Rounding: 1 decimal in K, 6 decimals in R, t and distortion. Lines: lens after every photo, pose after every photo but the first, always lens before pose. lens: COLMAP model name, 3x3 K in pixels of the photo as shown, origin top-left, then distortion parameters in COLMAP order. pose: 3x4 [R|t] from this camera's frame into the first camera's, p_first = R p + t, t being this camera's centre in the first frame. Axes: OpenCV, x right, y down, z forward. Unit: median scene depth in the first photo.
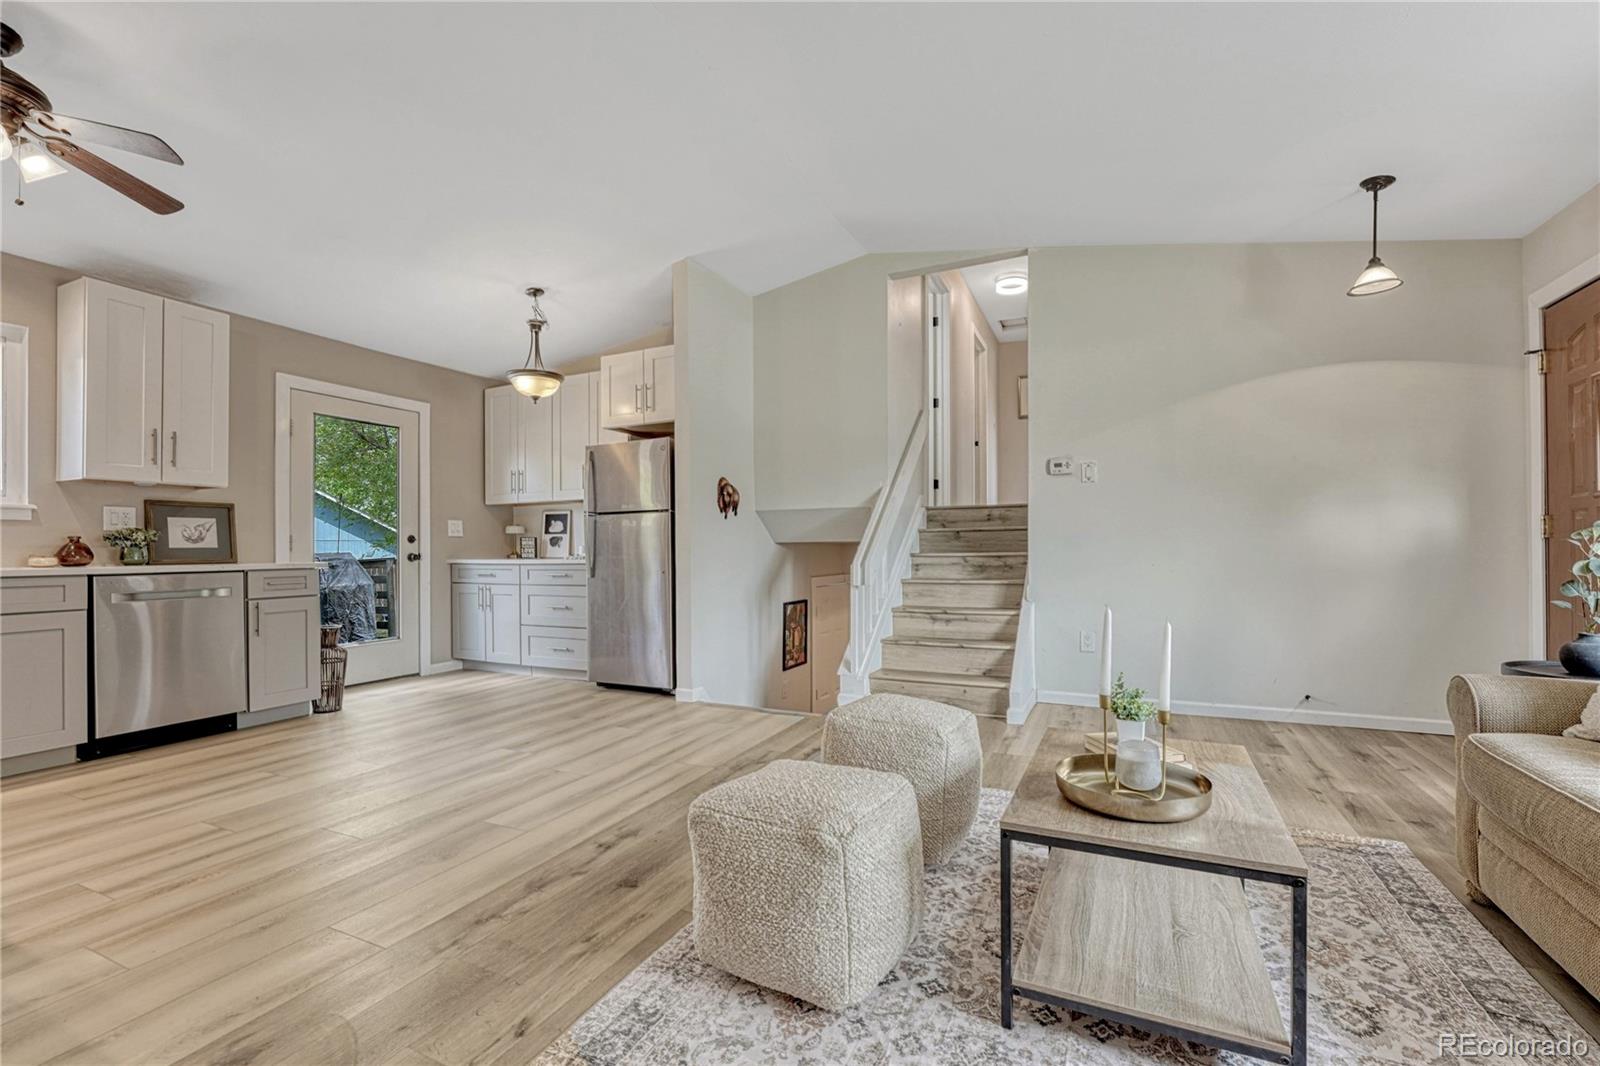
lens RADIAL K [[685.1, 0, 797.9], [0, 685.1, 550.5], [0, 0, 1]] dist [-0.002858, -0.000282]
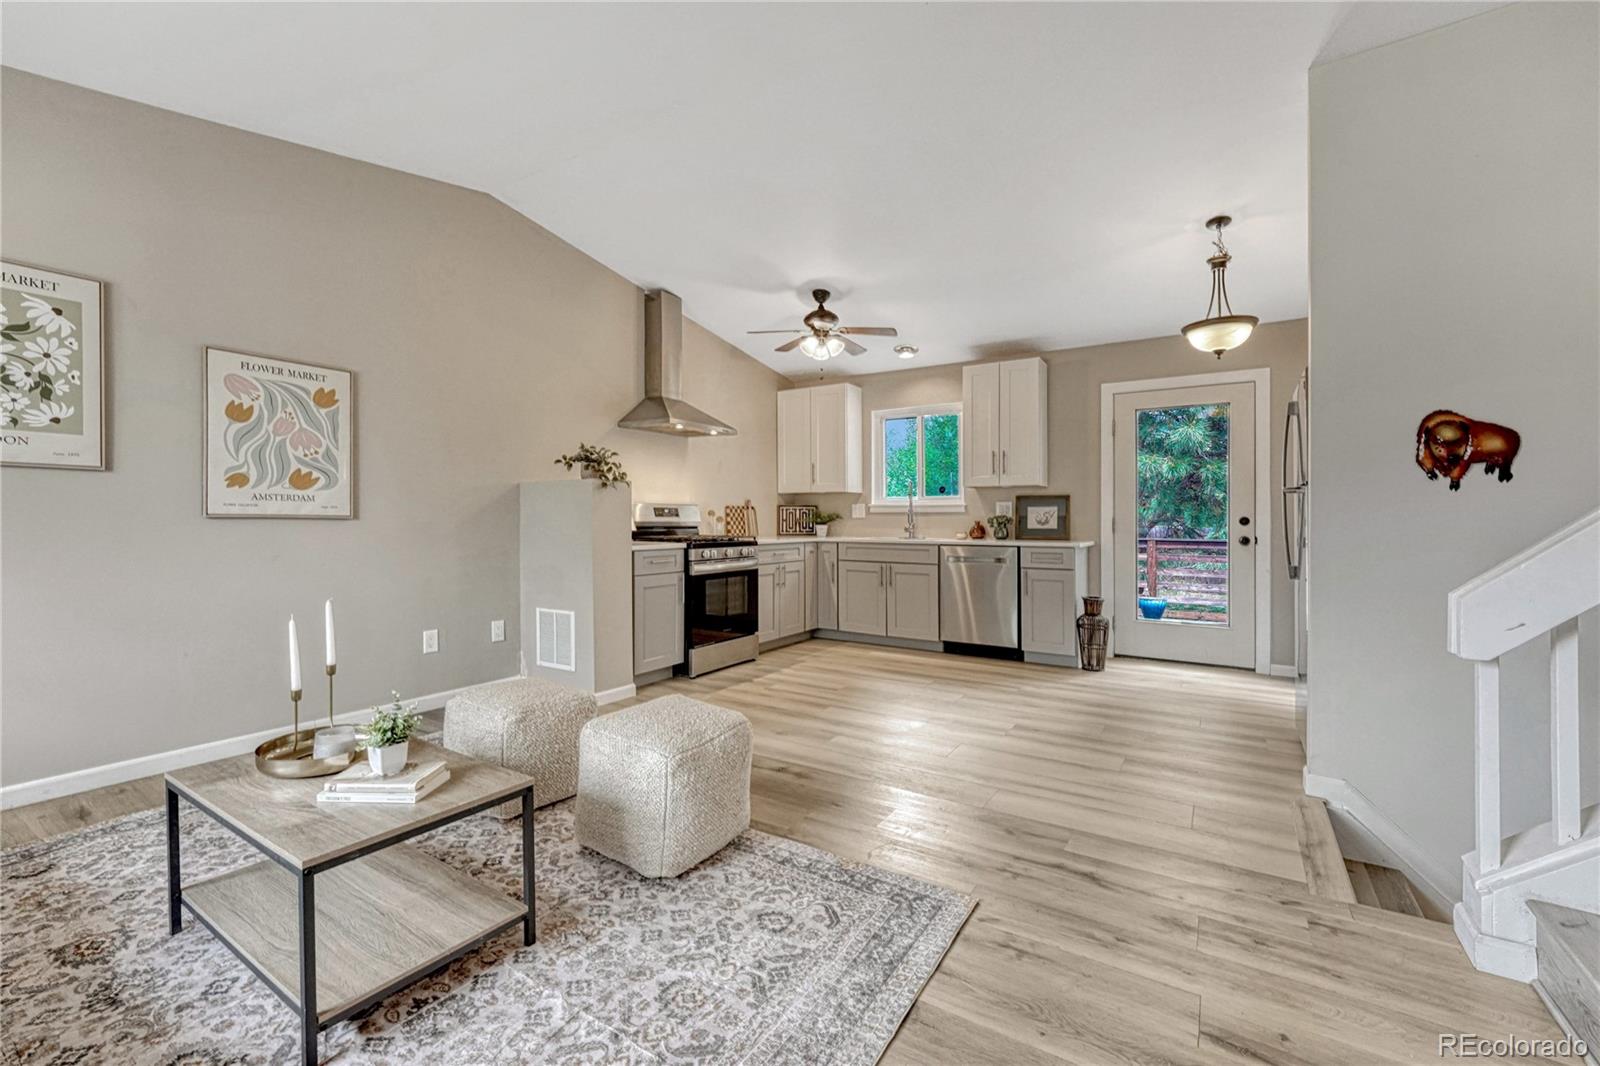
lens RADIAL K [[674.7, 0, 784.5], [0, 674.7, 531.7], [0, 0, 1]] dist [0.000888, 0.000128]
pose [[-0.149018, 0.024537, -0.988530, 0.490024], [-0.002242, 0.999681, 0.025152, -0.027183], [0.988832, 0.005965, -0.148915, 0.604960]]
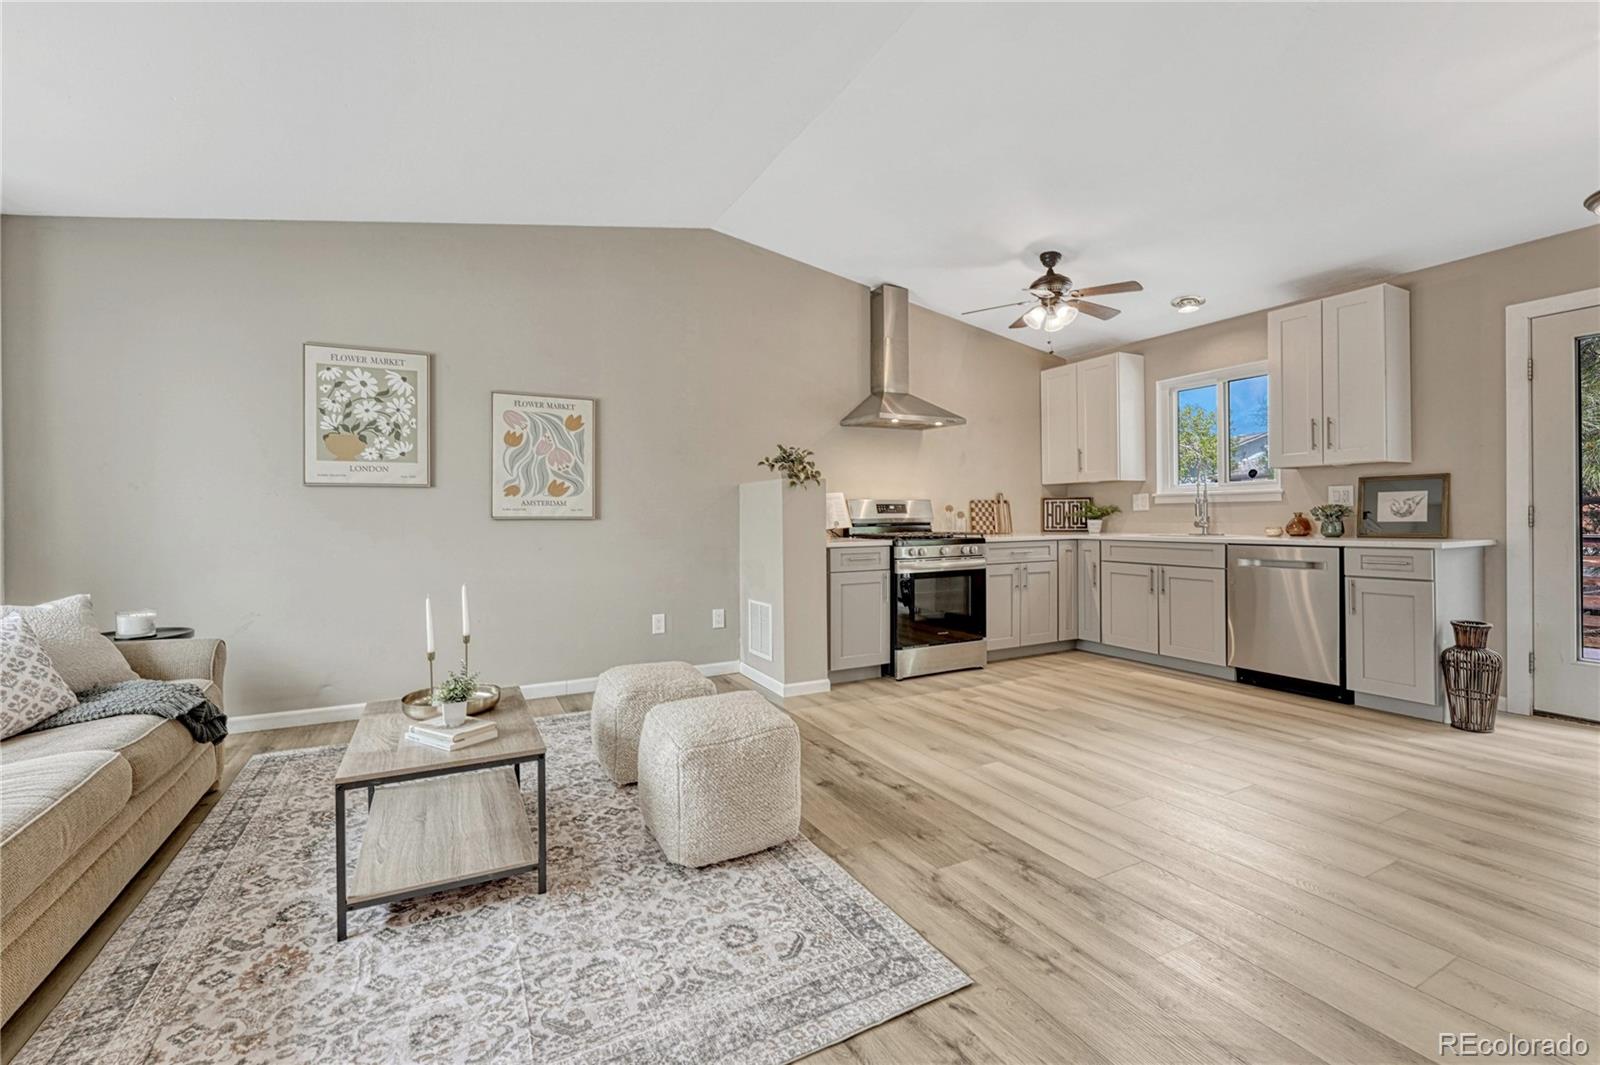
lens RADIAL K [[683.6, 0, 793.6], [0, 683.6, 516.9], [0, 0, 1]] dist [-0.002012, -0.000095]
pose [[-0.610304, 0.014004, -0.792044, 0.389536], [0.014400, 0.999875, 0.006583, -0.026804], [0.792037, -0.007387, -0.610429, 0.799481]]
